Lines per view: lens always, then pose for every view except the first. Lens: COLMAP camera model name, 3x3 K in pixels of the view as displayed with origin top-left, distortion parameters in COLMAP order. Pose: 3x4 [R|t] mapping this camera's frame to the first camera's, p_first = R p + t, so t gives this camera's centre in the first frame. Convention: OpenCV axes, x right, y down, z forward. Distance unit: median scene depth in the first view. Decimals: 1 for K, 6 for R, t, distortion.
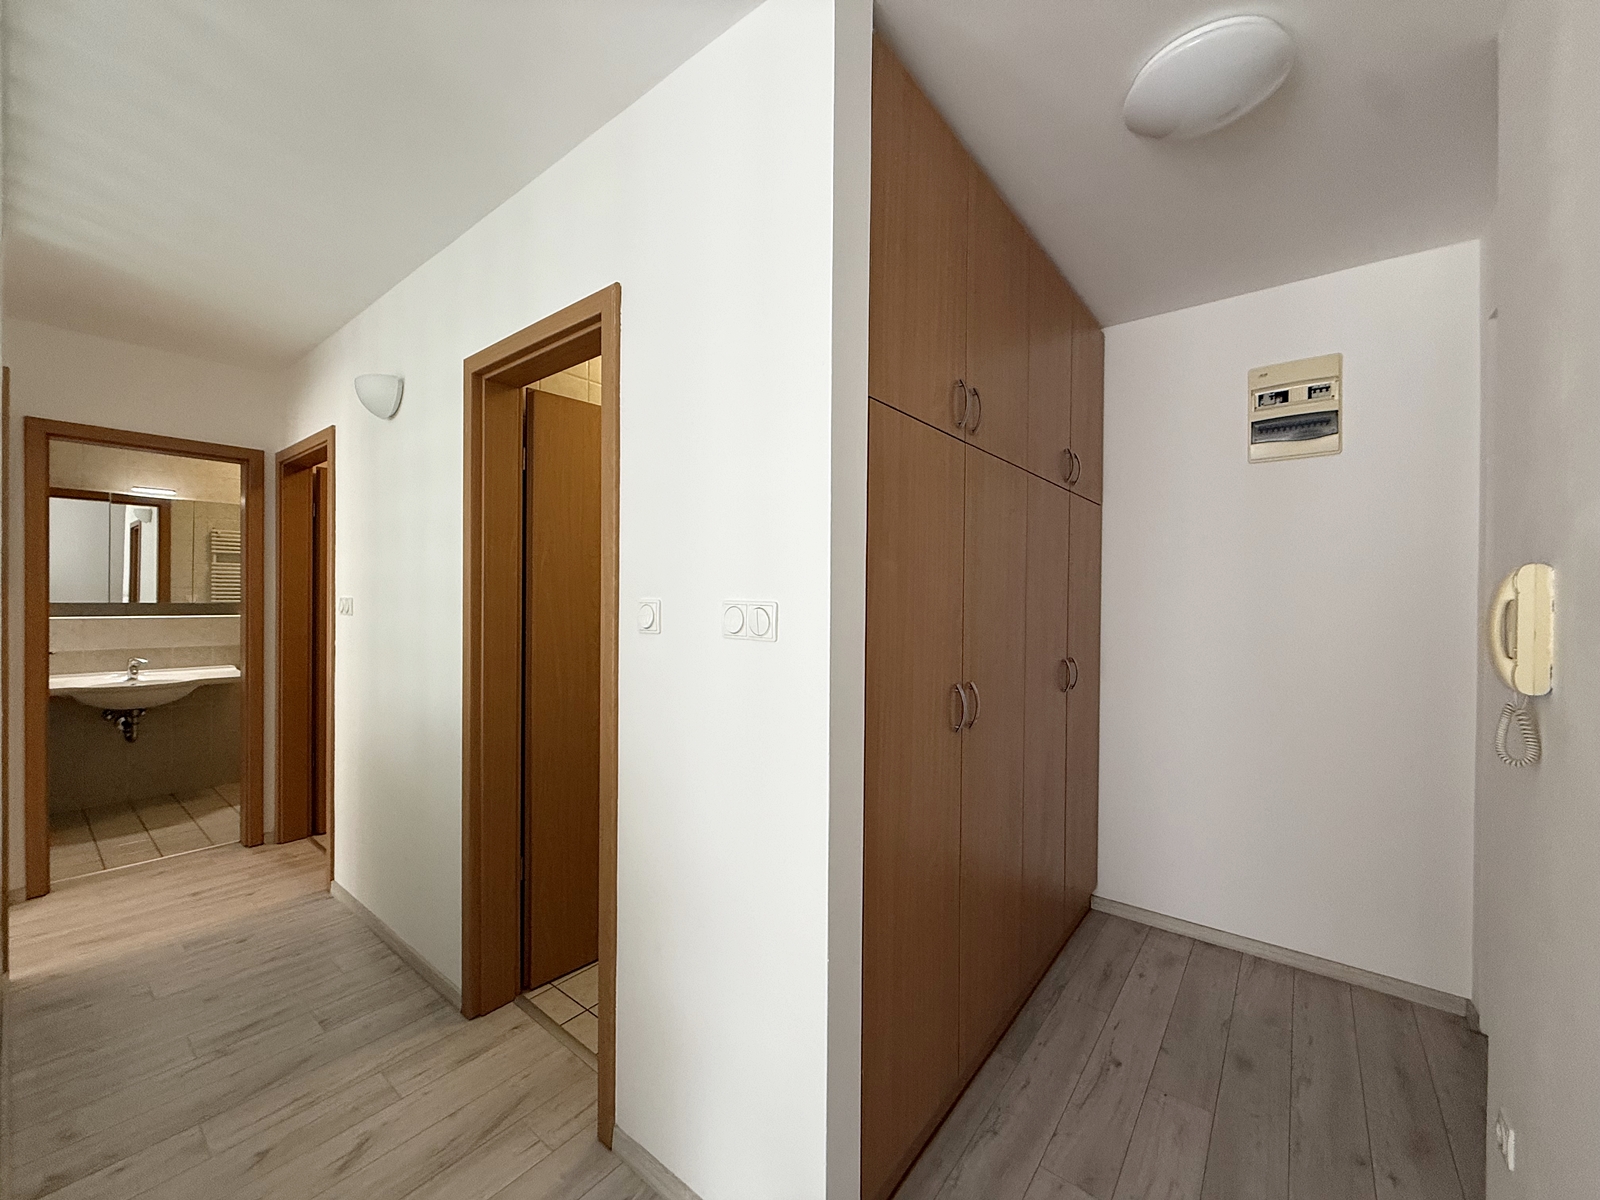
lens RADIAL K [[634.8, 0, 799.1], [0, 634.8, 600.9], [0, 0, 1]] dist [-0.000561, 0.000329]
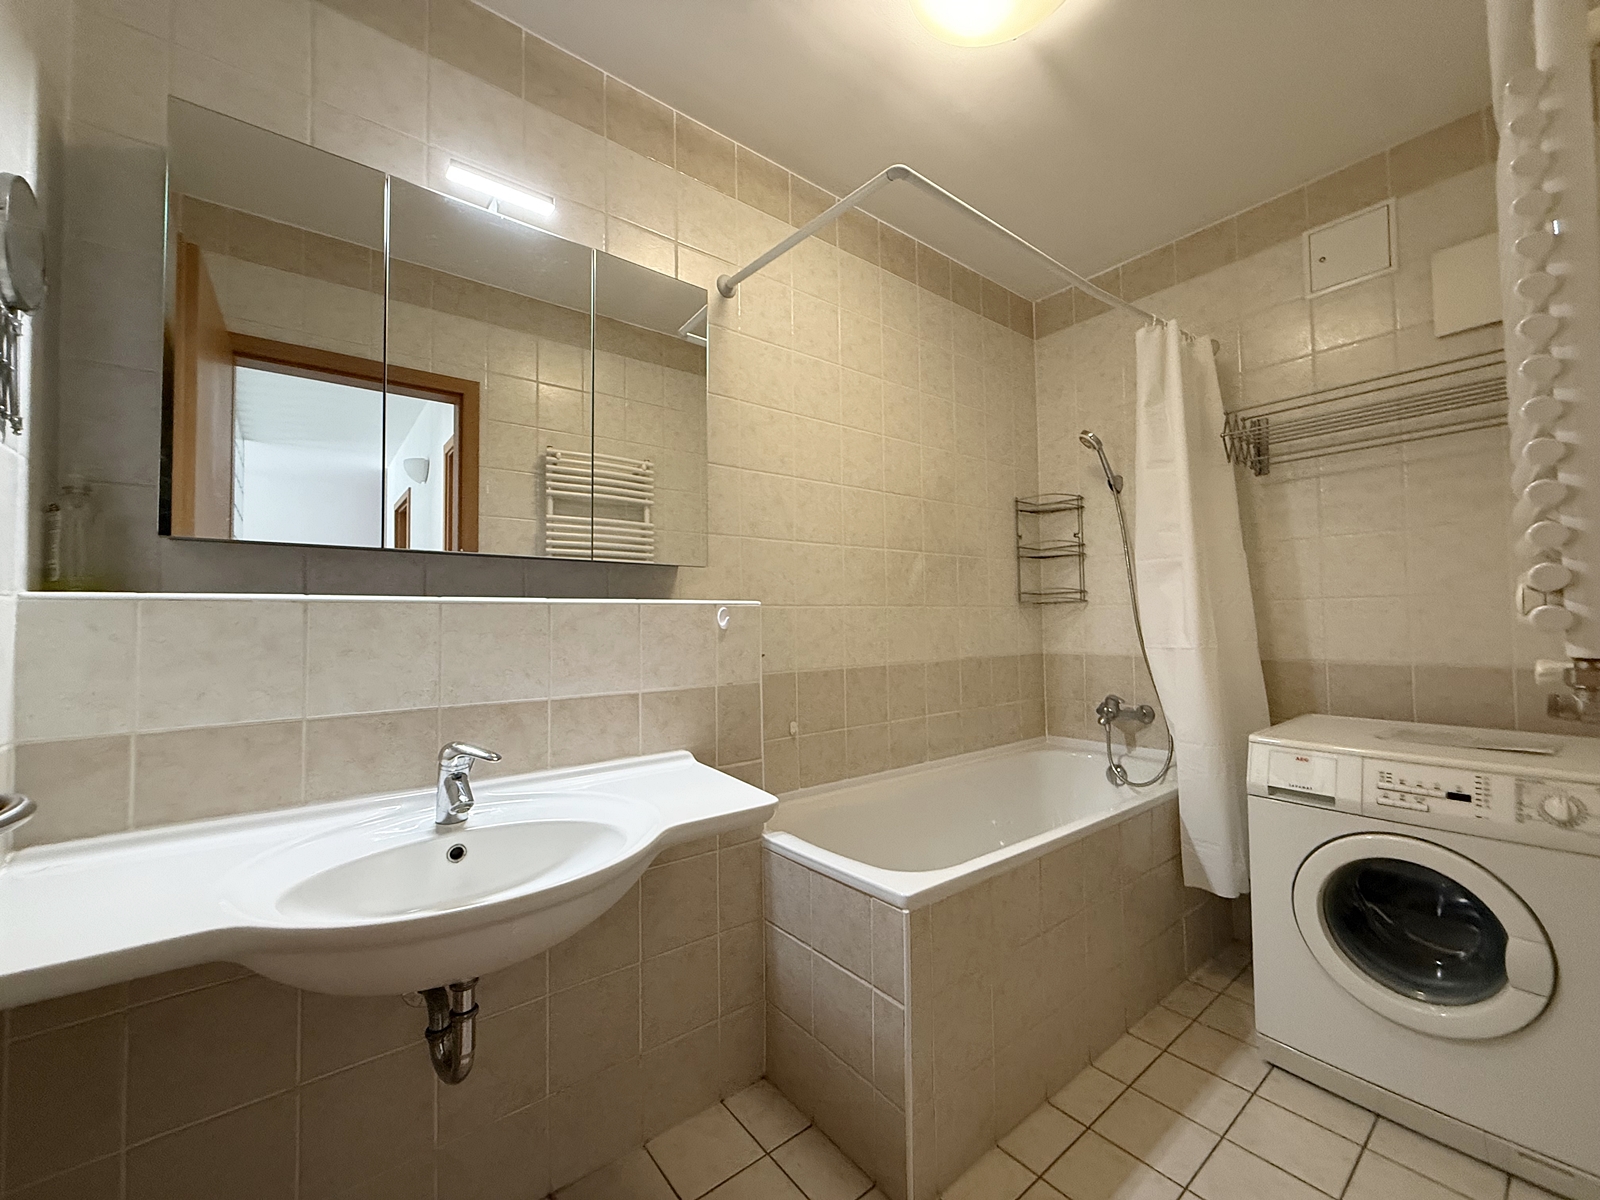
lens RADIAL K [[634.8, 0, 800.5], [0, 634.8, 600.3], [0, 0, 1]] dist [-0.000561, 0.000329]
pose [[0.973936, -0.027002, -0.225212, -0.763506], [0.017464, 0.998868, -0.044237, 0.039100], [0.226151, 0.039151, 0.973305, 0.693828]]
